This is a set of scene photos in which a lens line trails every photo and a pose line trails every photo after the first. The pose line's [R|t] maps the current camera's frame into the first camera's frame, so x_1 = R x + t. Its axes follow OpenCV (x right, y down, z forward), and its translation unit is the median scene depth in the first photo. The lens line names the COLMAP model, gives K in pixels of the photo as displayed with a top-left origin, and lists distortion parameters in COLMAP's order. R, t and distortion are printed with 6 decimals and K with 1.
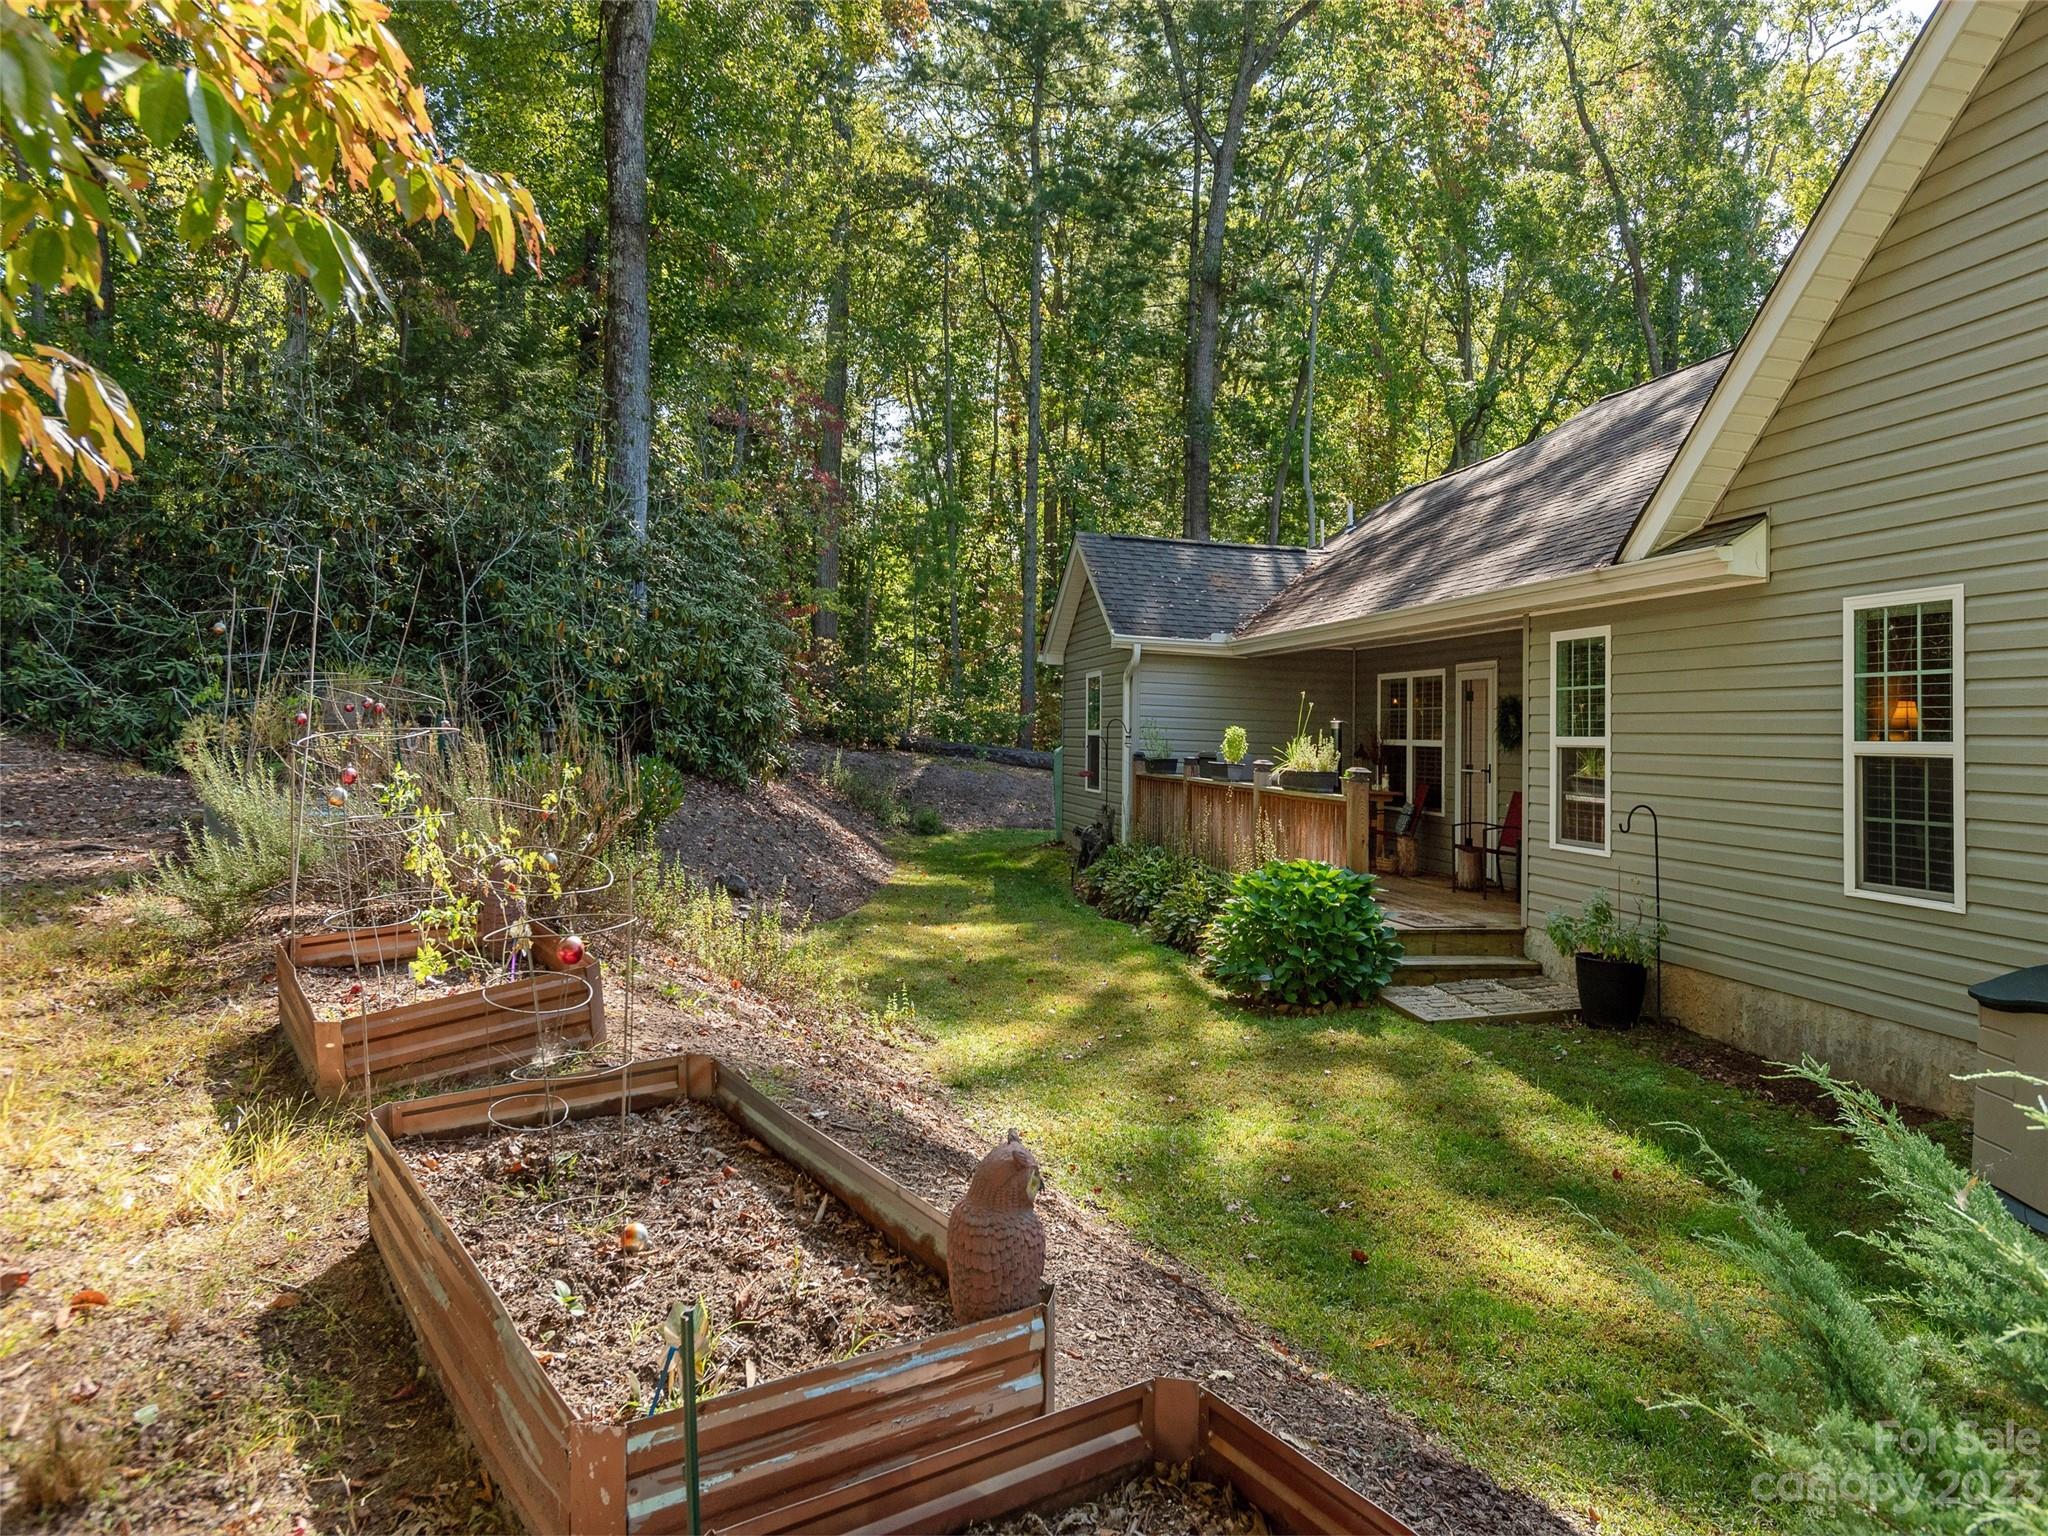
lens RADIAL K [[1365.6, 0, 1024.0], [0, 1365.6, 768.0], [0, 0, 1]] dist [-0.005603, -0.001246]
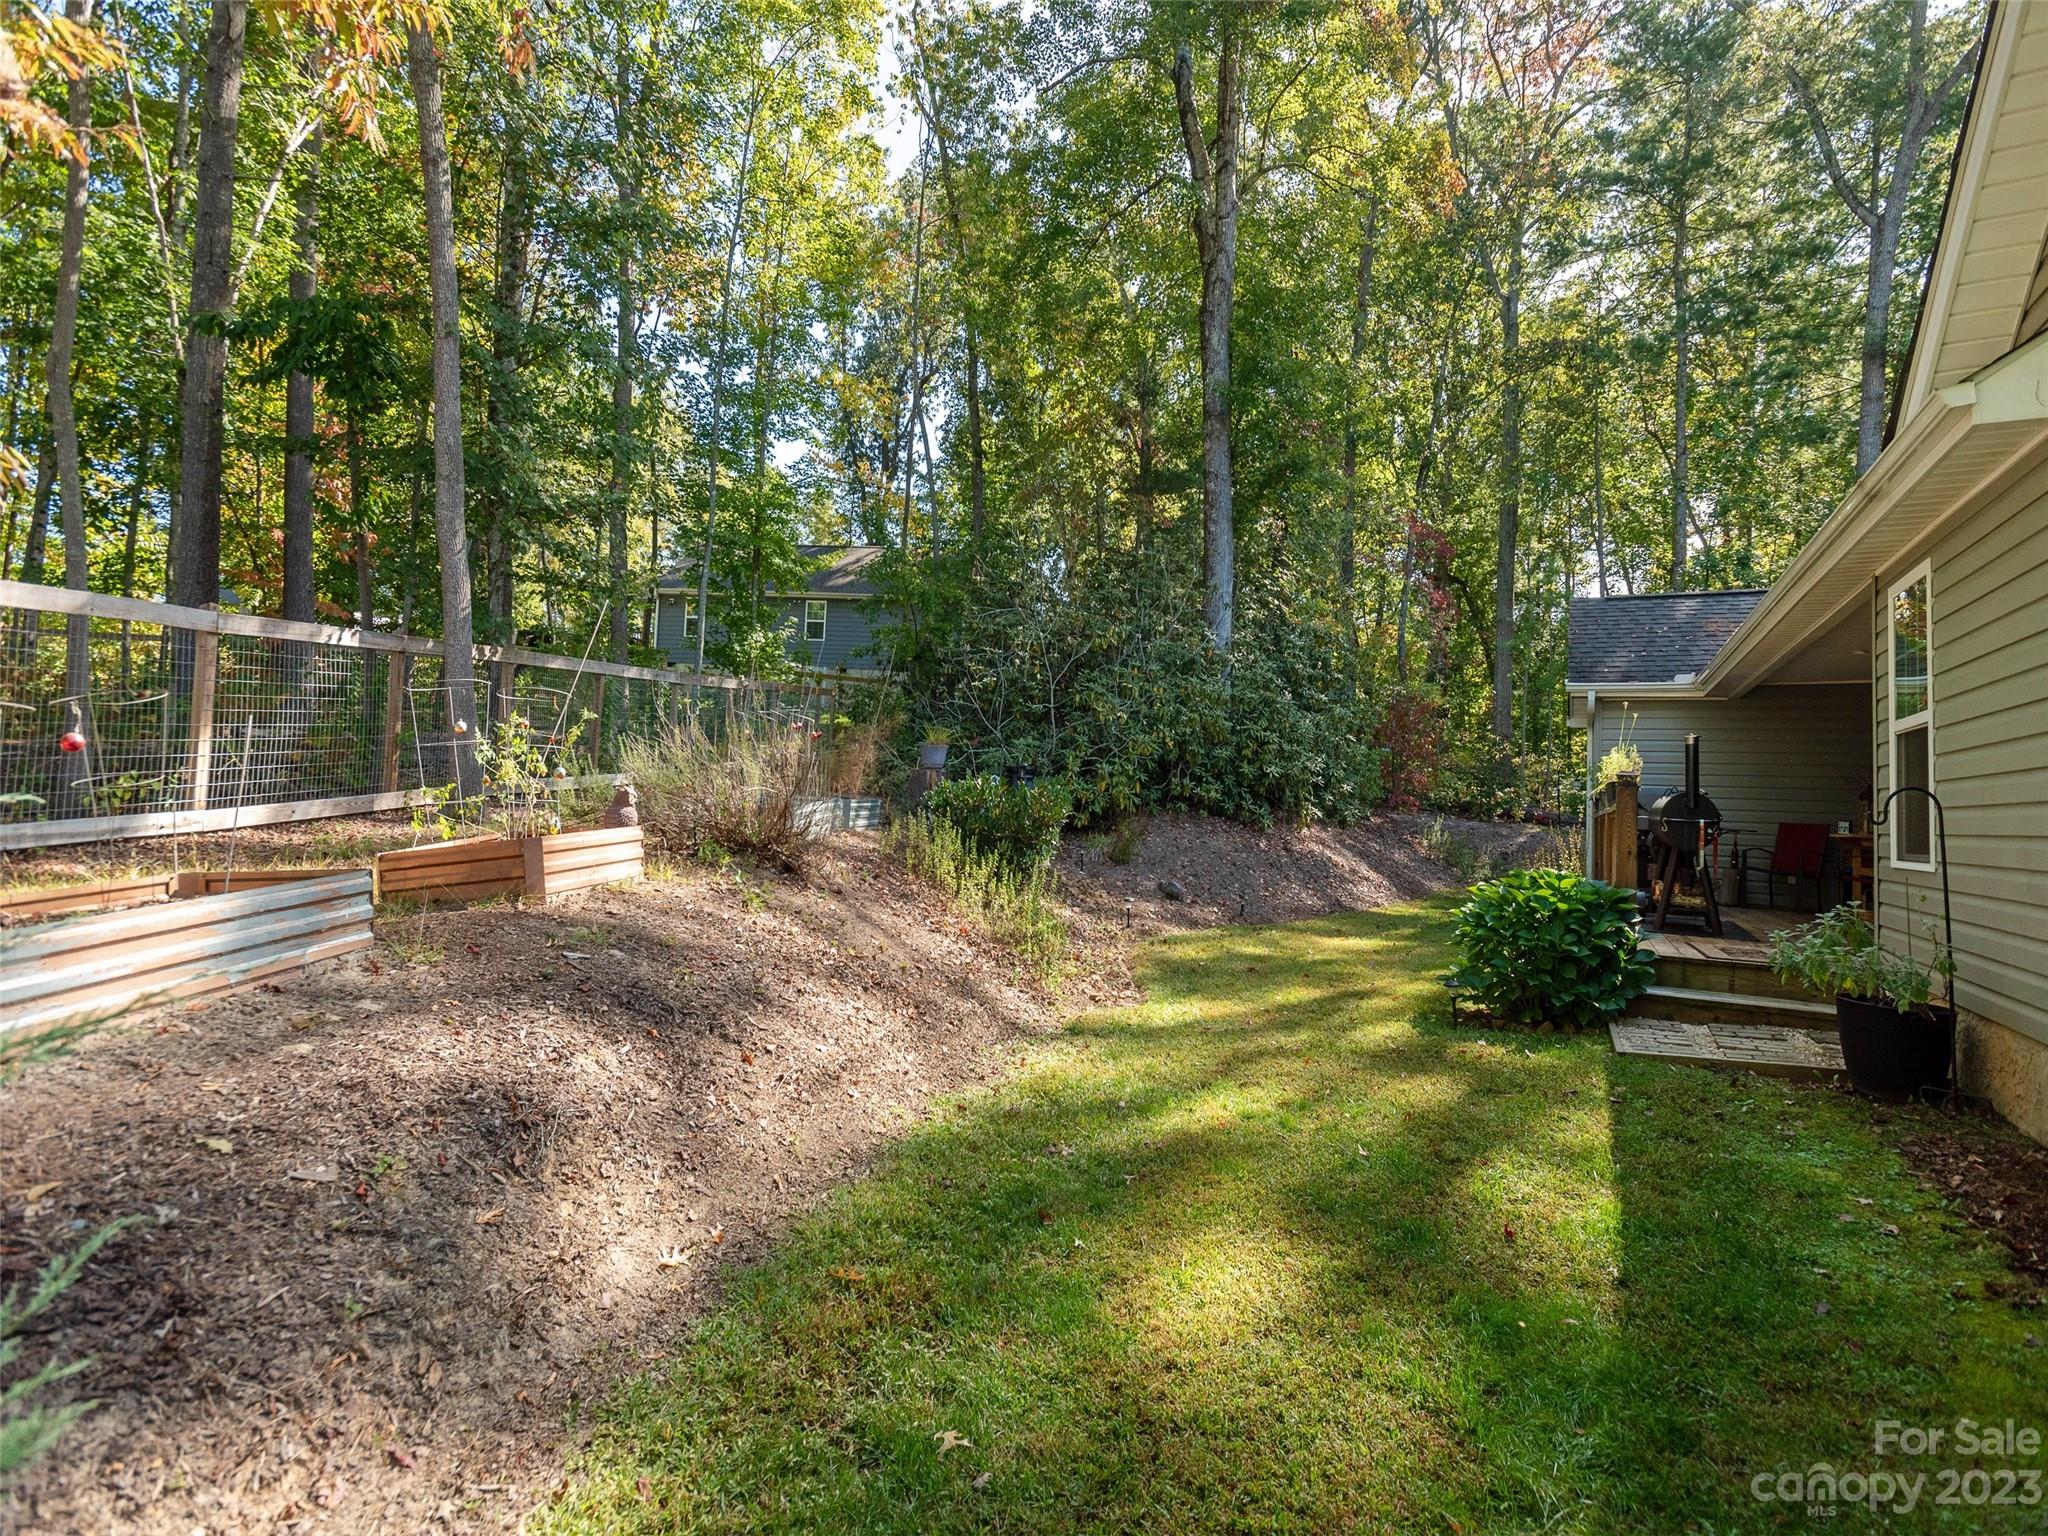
lens RADIAL K [[1014.7, 0, 1029.4], [0, 1014.7, 731.8], [0, 0, 1]] dist [-0.003179, 0.022229]
pose [[0.781344, -0.035665, -0.623081, 0.375361], [-0.043510, 0.992824, -0.111391, 0.069718], [0.622582, 0.114145, 0.774185, 0.258770]]
